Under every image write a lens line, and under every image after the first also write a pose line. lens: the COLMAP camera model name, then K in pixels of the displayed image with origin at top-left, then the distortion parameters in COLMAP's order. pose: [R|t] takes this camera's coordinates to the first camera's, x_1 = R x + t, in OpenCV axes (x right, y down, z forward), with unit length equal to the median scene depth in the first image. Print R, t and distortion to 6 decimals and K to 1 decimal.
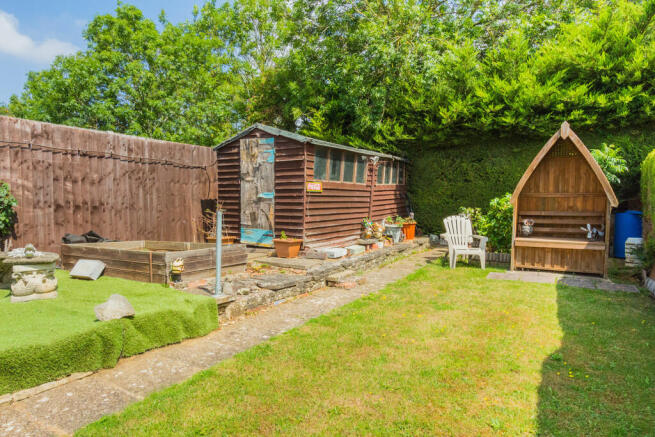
lens RADIAL K [[414.3, 0, 327.5], [0, 414.3, 218.5], [0, 0, 1]] dist [0.001385, 0.000252]
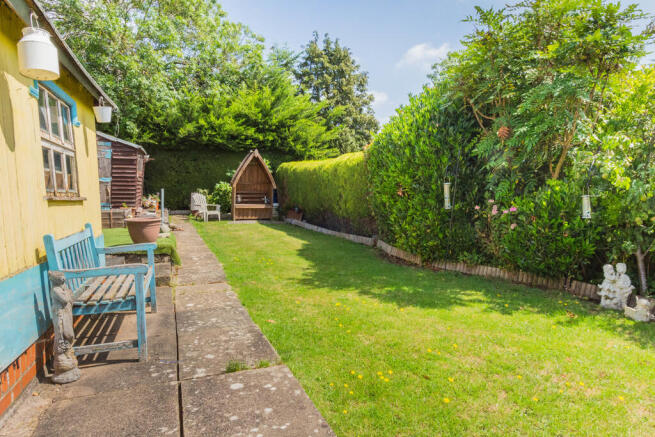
lens RADIAL K [[414.3, 0, 327.5], [0, 414.3, 218.5], [0, 0, 1]] dist [0.001385, 0.000252]
pose [[0.608799, -0.049296, 0.791792, -0.796742], [0.018831, 0.998684, 0.047698, 0.026397], [-0.793101, -0.014129, 0.608926, -0.526840]]
